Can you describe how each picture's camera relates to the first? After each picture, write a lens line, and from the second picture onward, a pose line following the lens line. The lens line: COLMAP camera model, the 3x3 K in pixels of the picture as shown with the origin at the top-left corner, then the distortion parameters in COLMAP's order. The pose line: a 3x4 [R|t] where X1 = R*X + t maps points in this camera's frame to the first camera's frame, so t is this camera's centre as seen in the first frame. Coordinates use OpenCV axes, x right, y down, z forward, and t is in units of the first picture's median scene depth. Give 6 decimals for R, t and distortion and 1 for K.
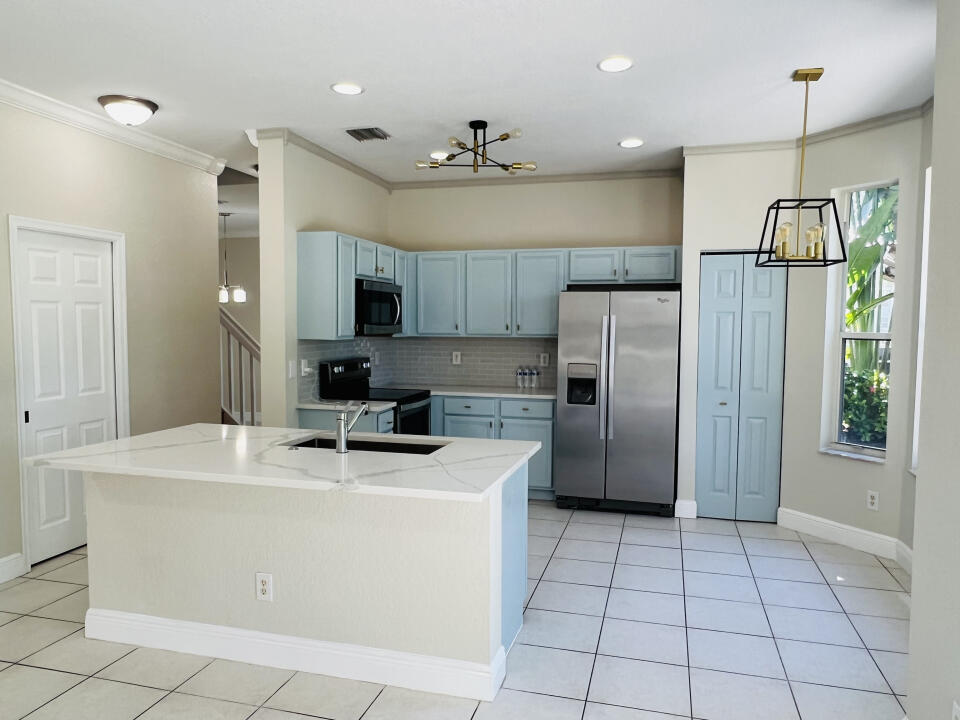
lens RADIAL K [[697.6, 0, 479.6], [0, 697.6, 370.1], [0, 0, 1]] dist [0.003392, -0.007788]
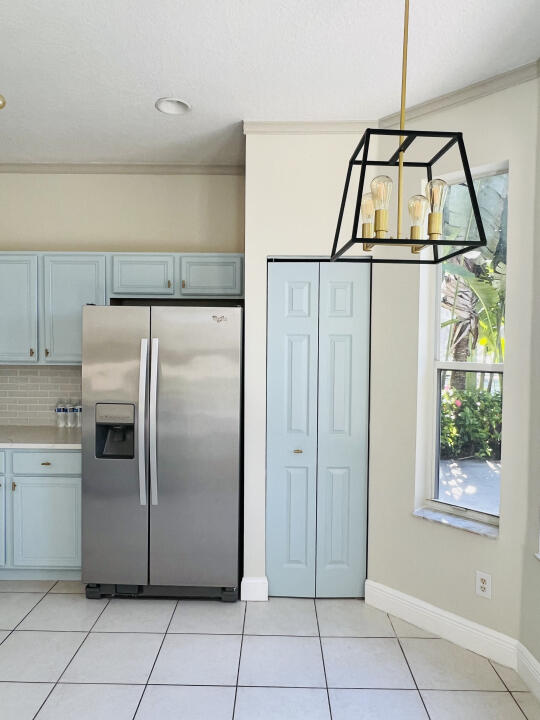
lens RADIAL K [[519.1, 0, 274.3], [0, 519.1, 358.8], [0, 0, 1]] dist [0.005145, -0.000767]
pose [[0.967800, -0.004354, 0.251682, 0.177598], [0.012907, 0.999394, -0.032342, -0.037439], [-0.251389, 0.034549, 0.967269, 0.440316]]
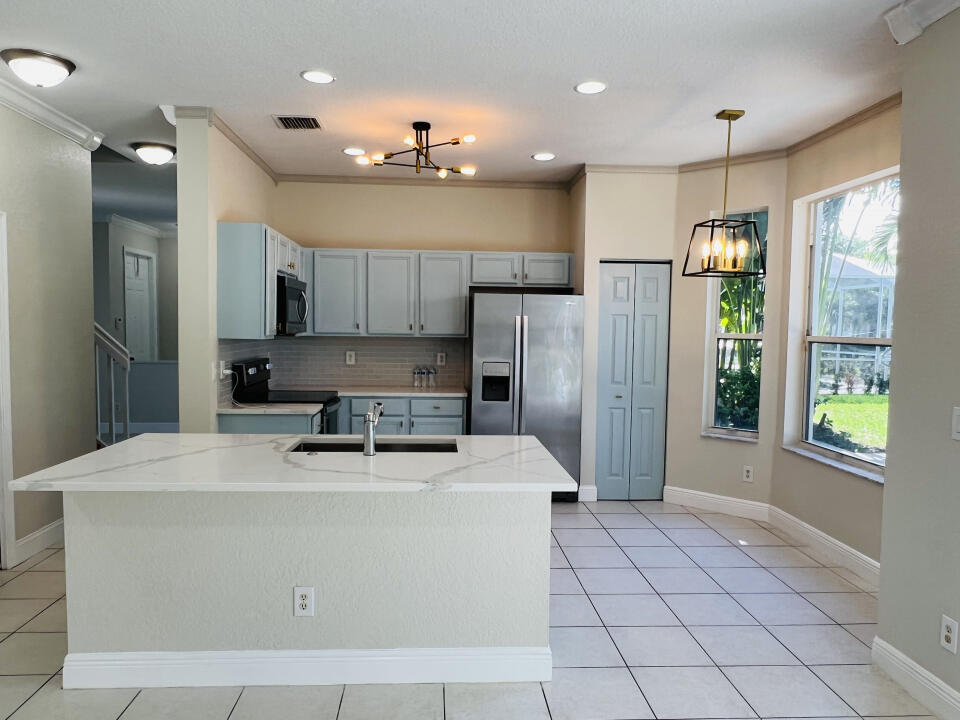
lens RADIAL K [[697.6, 0, 483.1], [0, 697.6, 368.1], [0, 0, 1]] dist [0.003392, -0.007788]
pose [[0.944106, -0.012879, 0.329391, -0.224353], [0.013742, 0.999906, -0.000291, -0.000226], [-0.329357, 0.004801, 0.944193, 0.017365]]
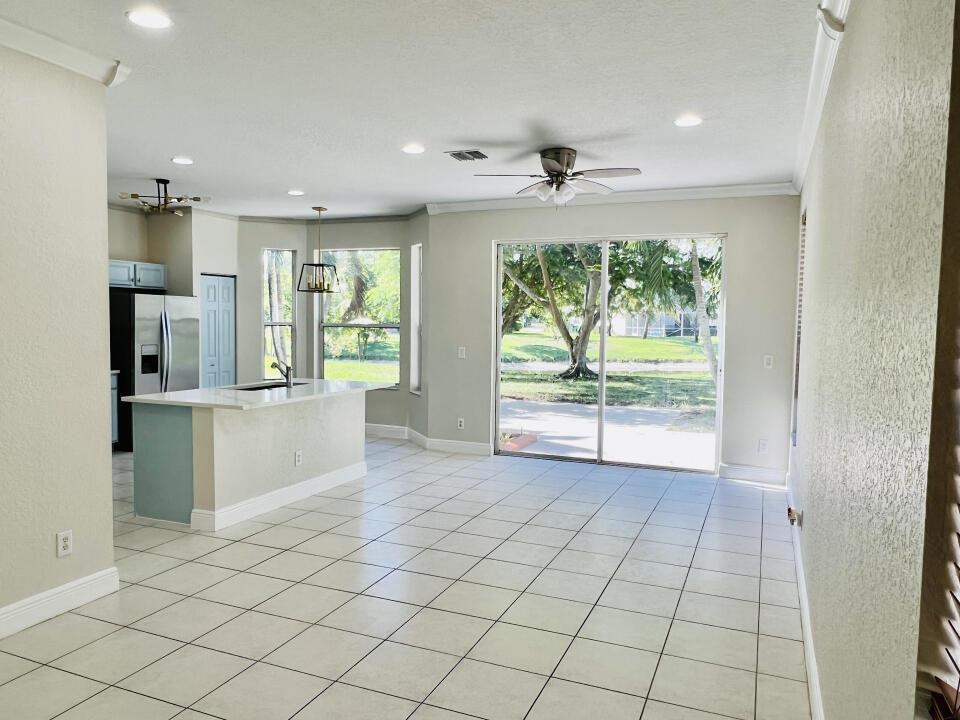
lens RADIAL K [[702.6, 0, 481.4], [0, 702.6, 363.8], [0, 0, 1]] dist [0.004255, 0.000744]
pose [[0.134150, -0.062079, 0.989015, -1.231475], [0.059876, 0.996720, 0.054441, -0.007559], [-0.989150, 0.051915, 0.137427, 0.135530]]
